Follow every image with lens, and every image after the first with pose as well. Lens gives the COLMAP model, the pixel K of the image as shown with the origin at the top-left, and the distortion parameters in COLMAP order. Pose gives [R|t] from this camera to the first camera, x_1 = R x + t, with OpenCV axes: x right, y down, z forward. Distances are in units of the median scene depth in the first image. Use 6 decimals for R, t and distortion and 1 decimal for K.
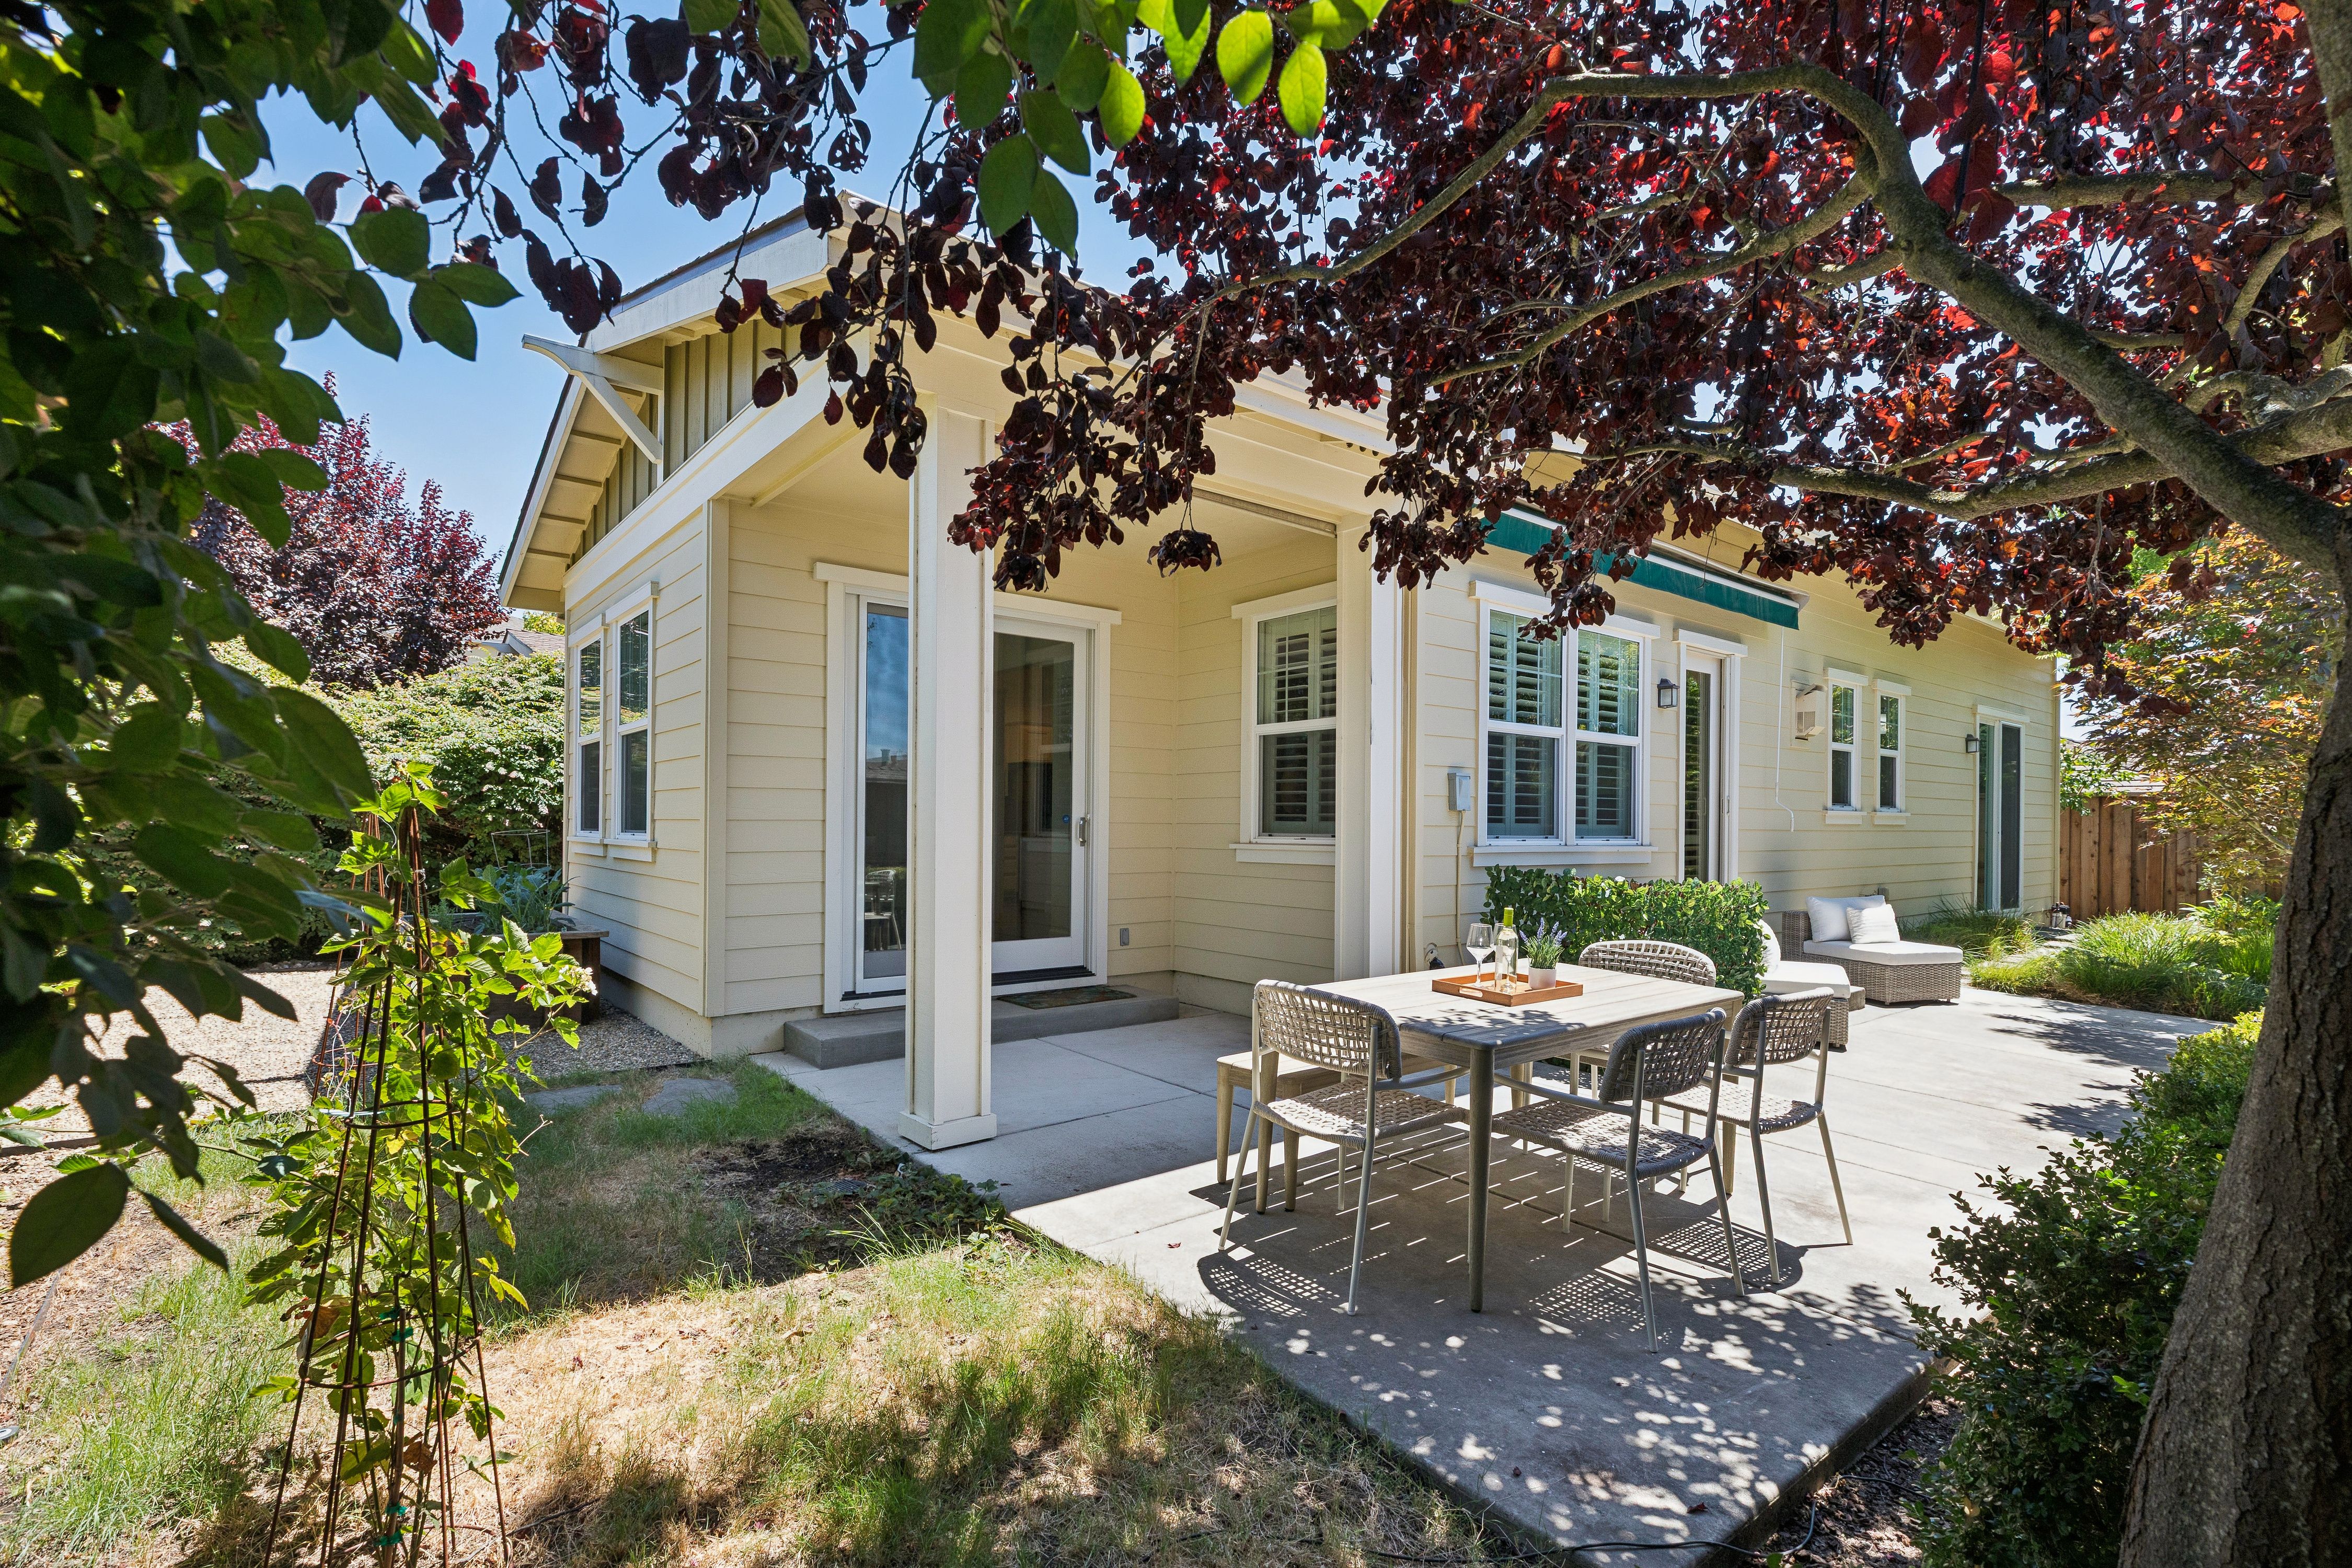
lens RADIAL K [[1069.6, 0, 1176.3], [0, 1069.6, 823.8], [0, 0, 1]] dist [0.000308, 0.000014]
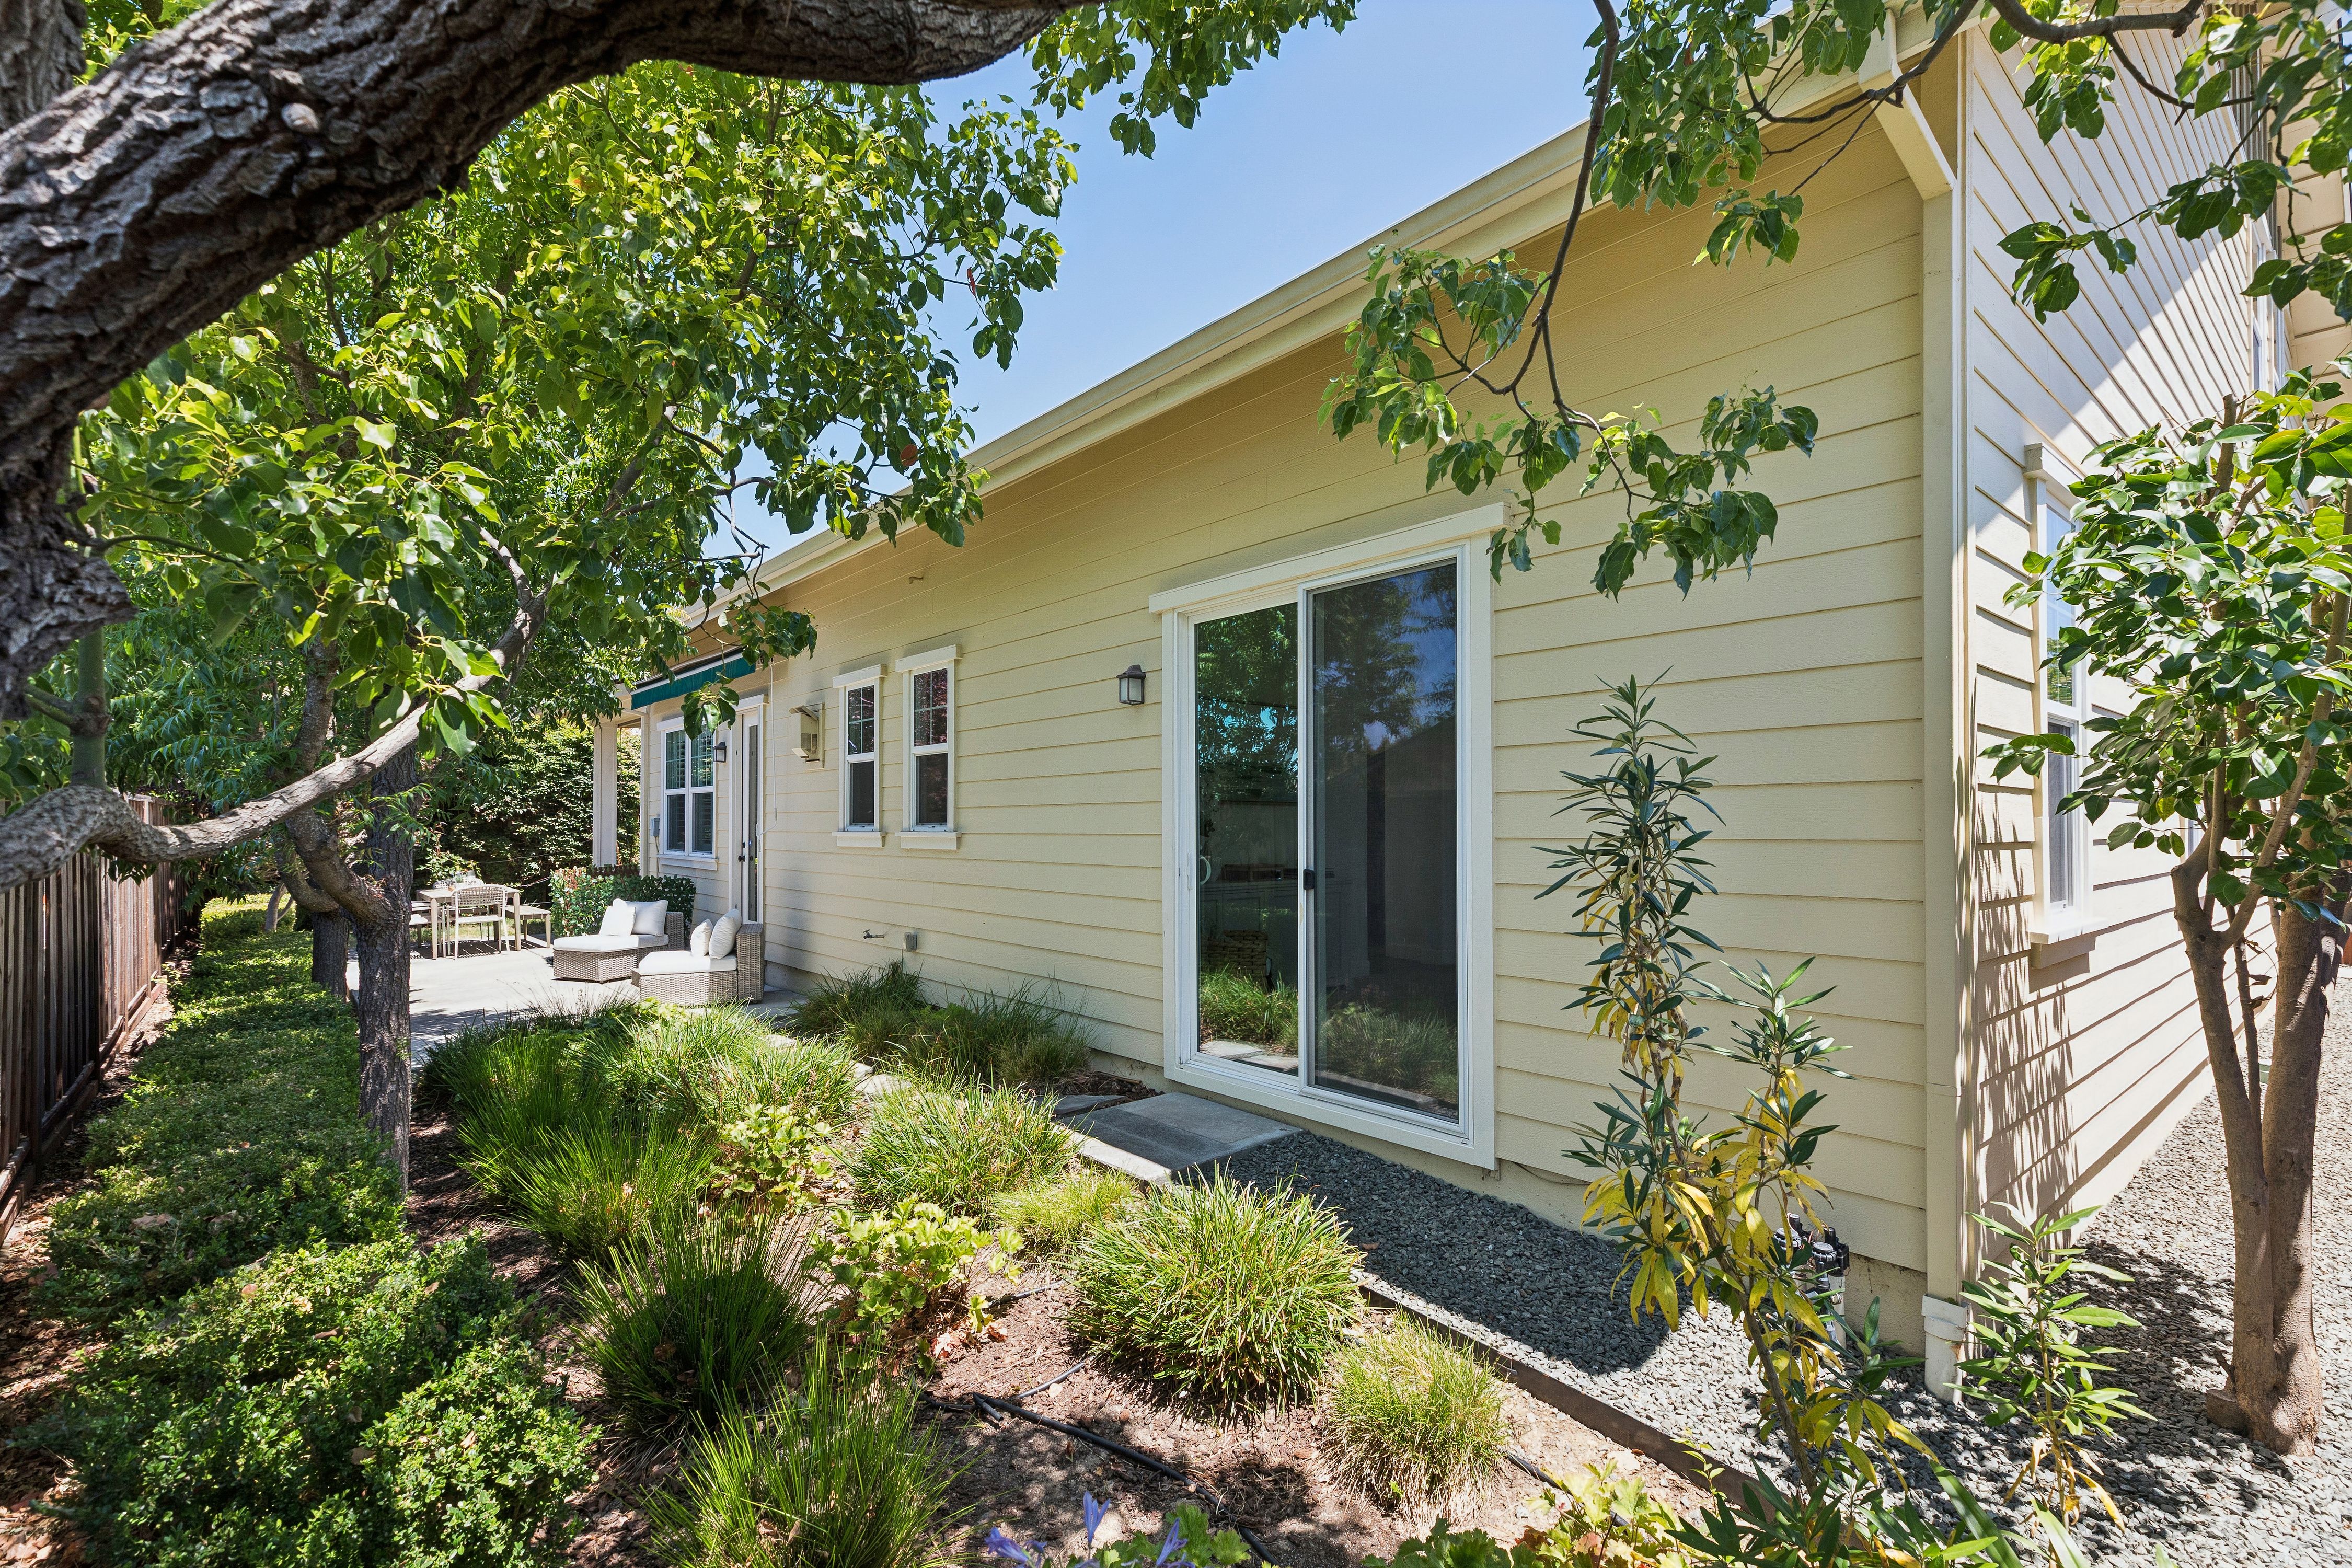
lens RADIAL K [[1069.6, 0, 1176.3], [0, 1069.6, 823.8], [0, 0, 1]] dist [0.000308, 0.000014]
pose [[0.015492, -0.010454, -0.999825, 1.484594], [-0.000043, 0.999945, -0.010456, -0.009984], [0.999880, 0.000205, 0.015490, 1.239556]]
